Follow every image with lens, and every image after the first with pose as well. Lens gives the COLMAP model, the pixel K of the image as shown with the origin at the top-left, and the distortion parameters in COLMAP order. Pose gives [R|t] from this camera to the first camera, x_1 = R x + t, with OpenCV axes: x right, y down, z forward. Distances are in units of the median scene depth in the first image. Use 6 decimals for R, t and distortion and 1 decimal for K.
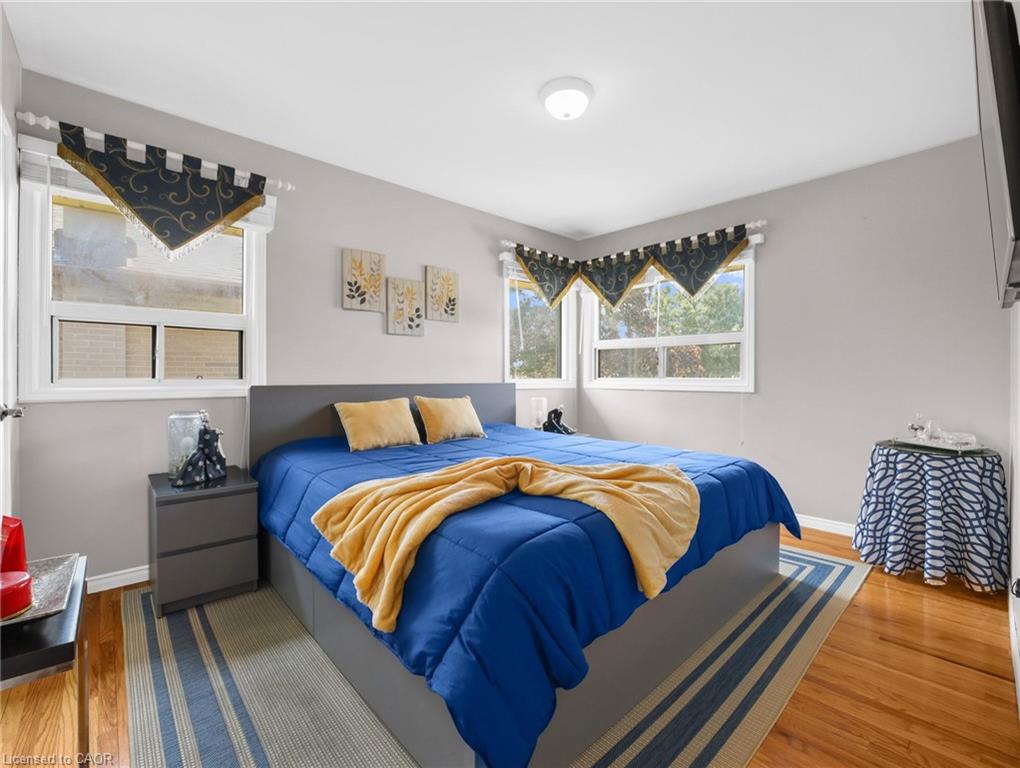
lens RADIAL K [[448.3, 0, 506.2], [0, 448.3, 381.7], [0, 0, 1]] dist [-0.037719, 0.007720]
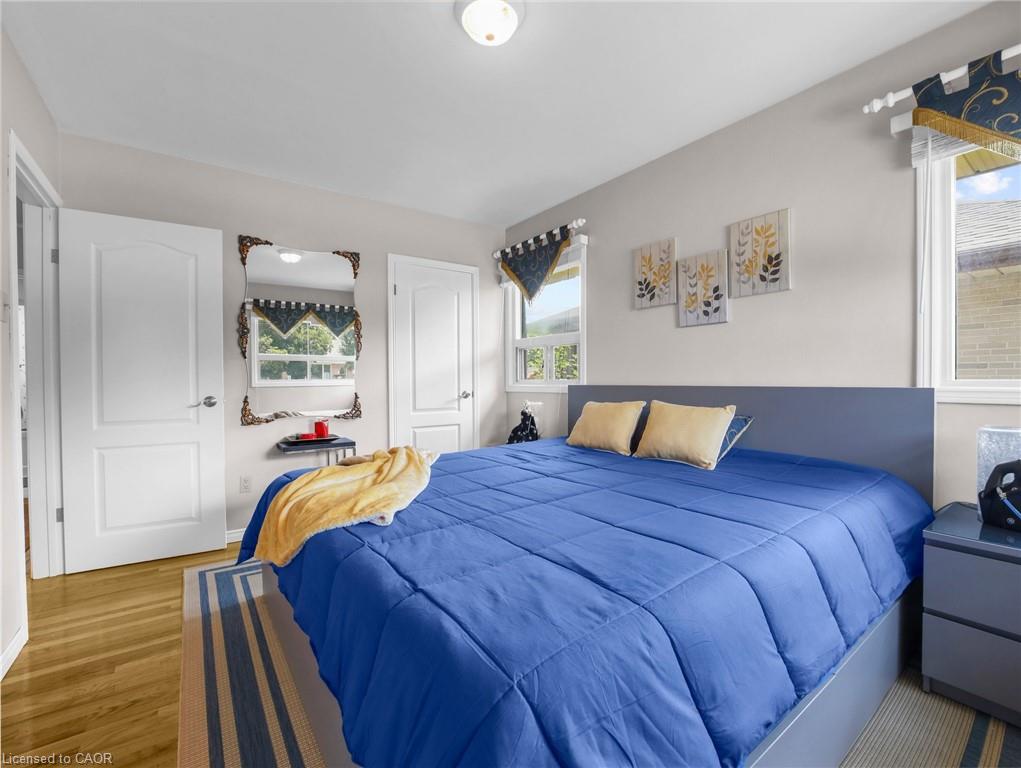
lens RADIAL K [[448.7, 0, 510.7], [0, 448.7, 385.8], [0, 0, 1]] dist [-0.037719, 0.007720]
pose [[-0.100480, 0.014083, -0.994839, 0.665299], [-0.003474, 0.999889, 0.014505, -0.006483], [0.994933, 0.004913, -0.100420, 0.819844]]
